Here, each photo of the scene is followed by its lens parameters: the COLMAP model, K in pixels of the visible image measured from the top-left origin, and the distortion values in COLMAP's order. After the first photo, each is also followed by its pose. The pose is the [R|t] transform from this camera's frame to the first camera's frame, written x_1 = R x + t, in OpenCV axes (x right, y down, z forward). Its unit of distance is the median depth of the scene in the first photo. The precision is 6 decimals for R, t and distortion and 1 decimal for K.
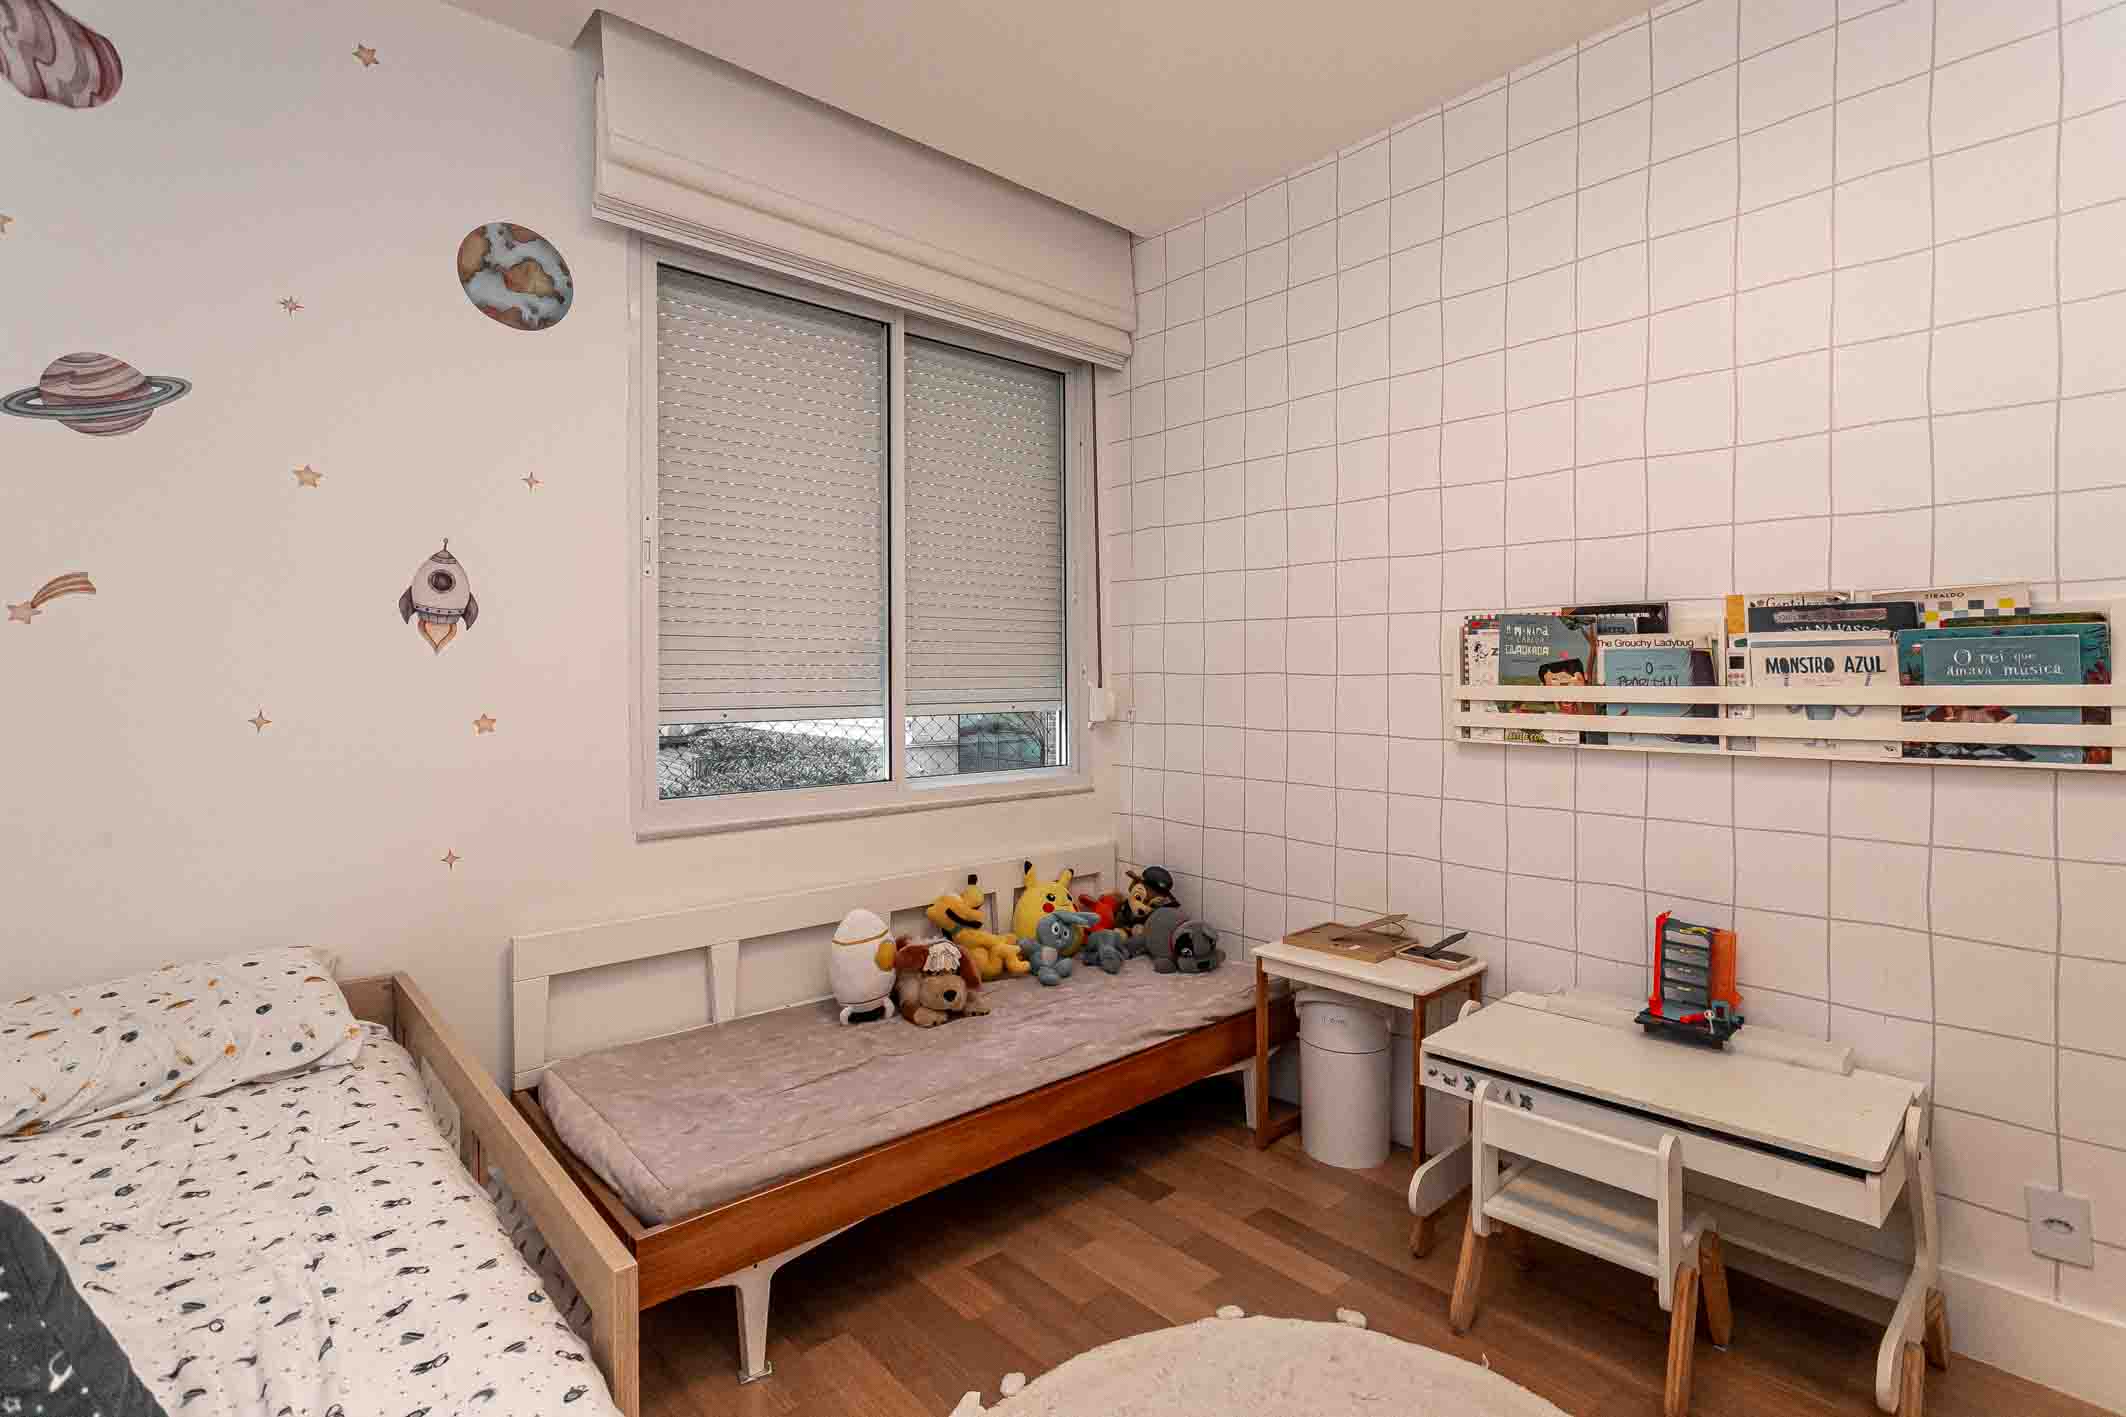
lens RADIAL K [[1006.9, 0, 1056.7], [0, 1006.9, 677.3], [0, 0, 1]] dist [0.004346, 0.000605]
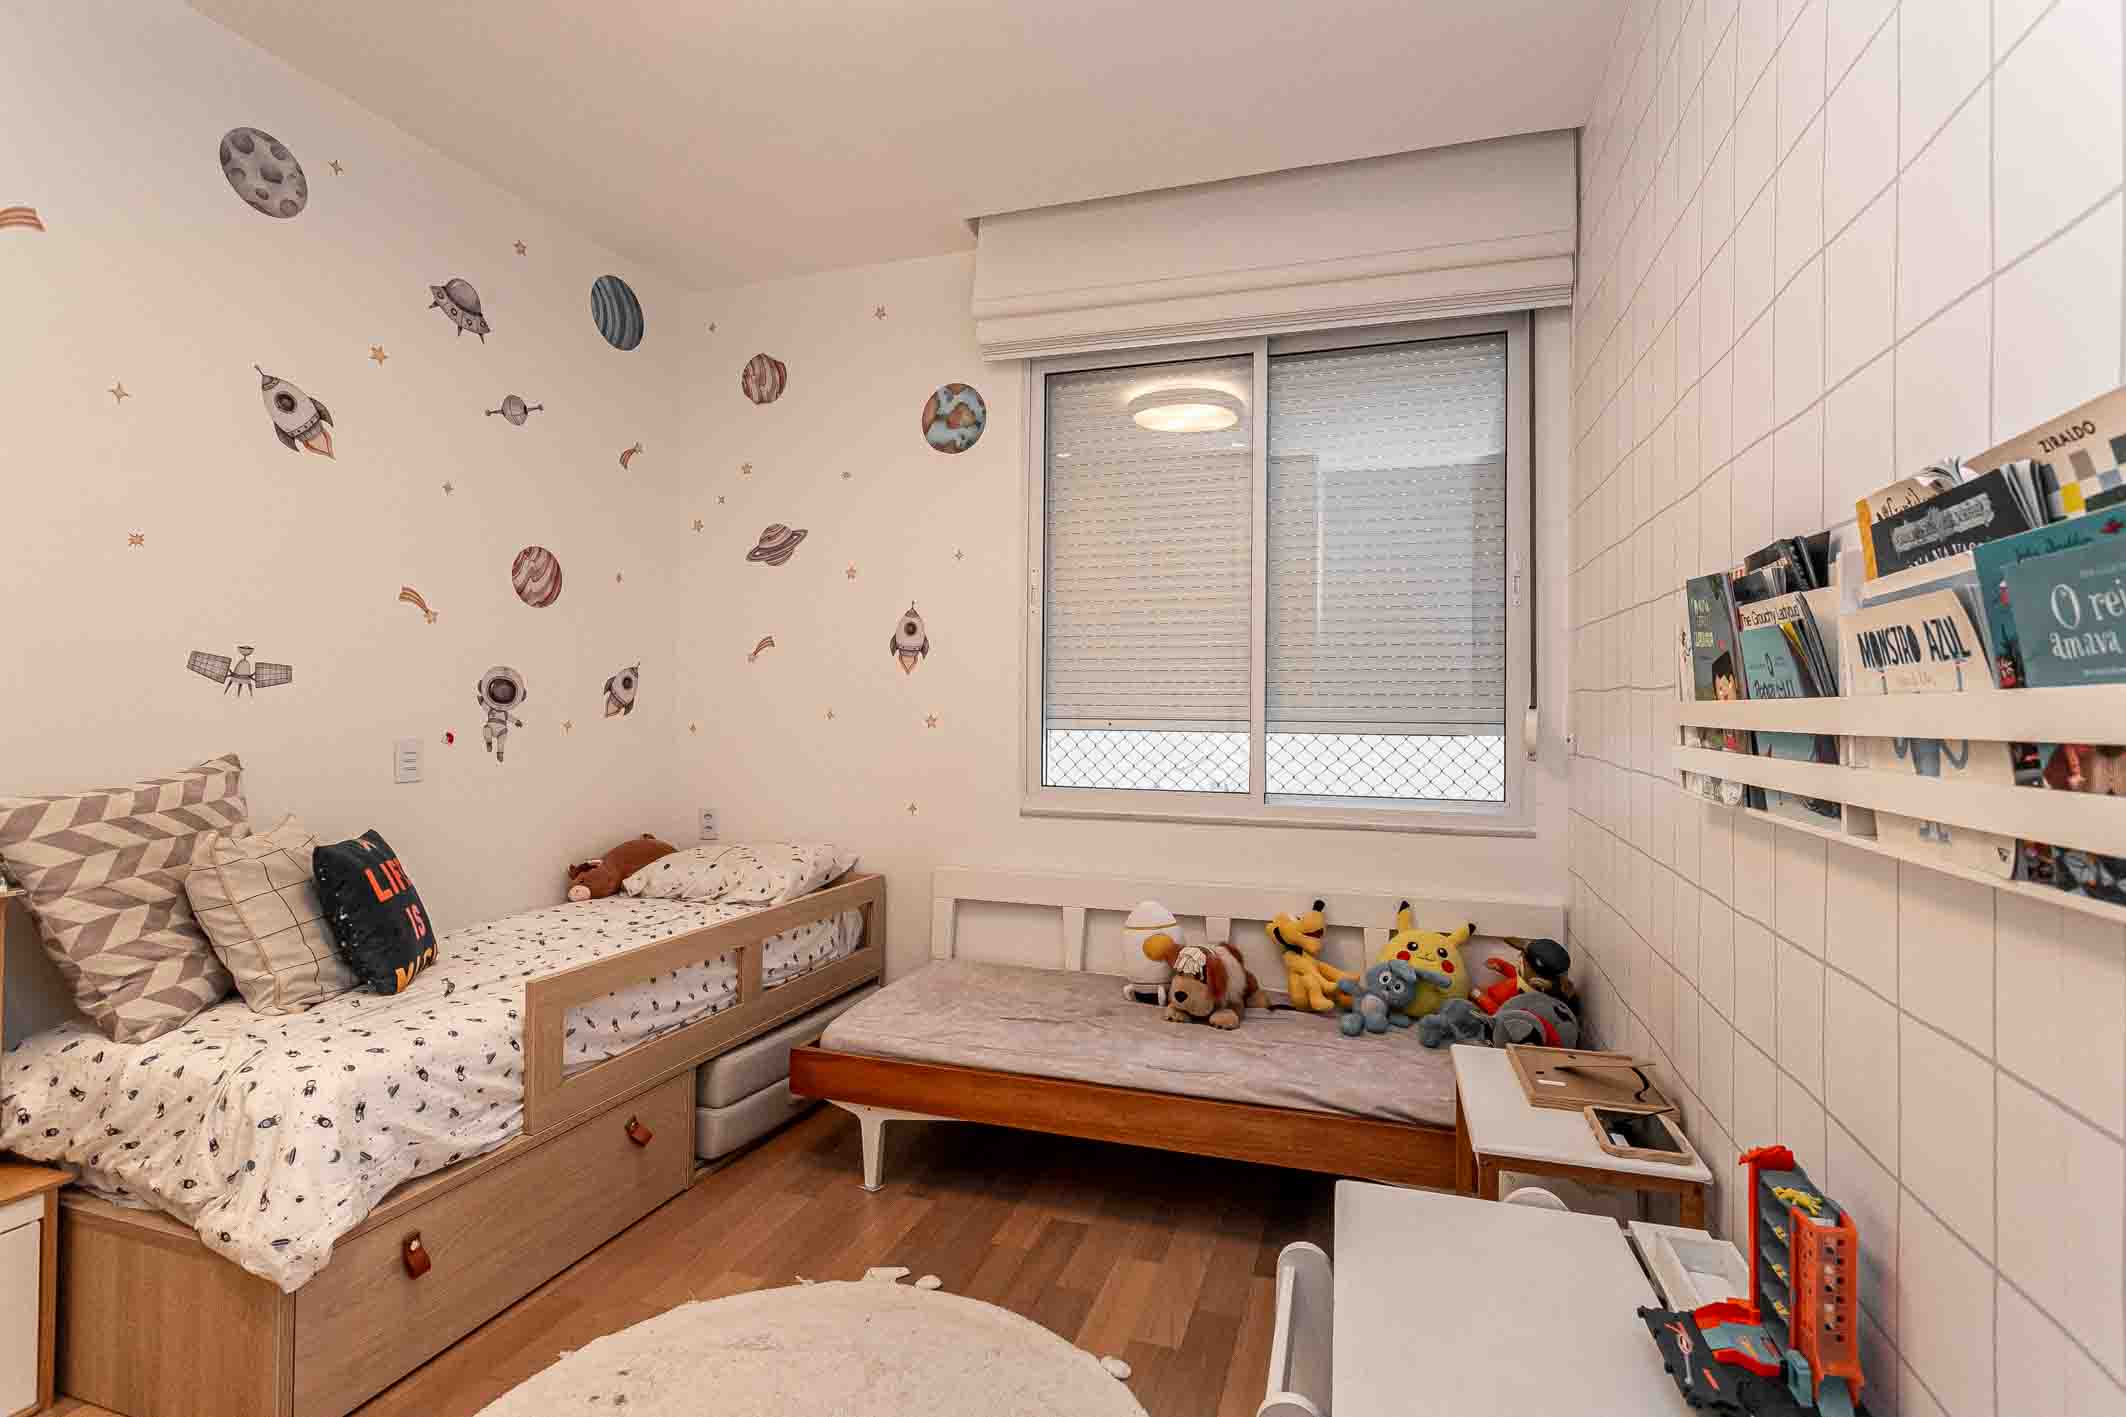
lens RADIAL K [[991.3, 0, 1060.4], [0, 991.3, 692.8], [0, 0, 1]] dist [0.001040, 0.000083]
pose [[0.506550, -0.001817, -0.862209, 0.802061], [-0.010483, 0.999911, -0.008266, 0.013263], [0.862147, 0.013226, 0.506486, 0.414389]]
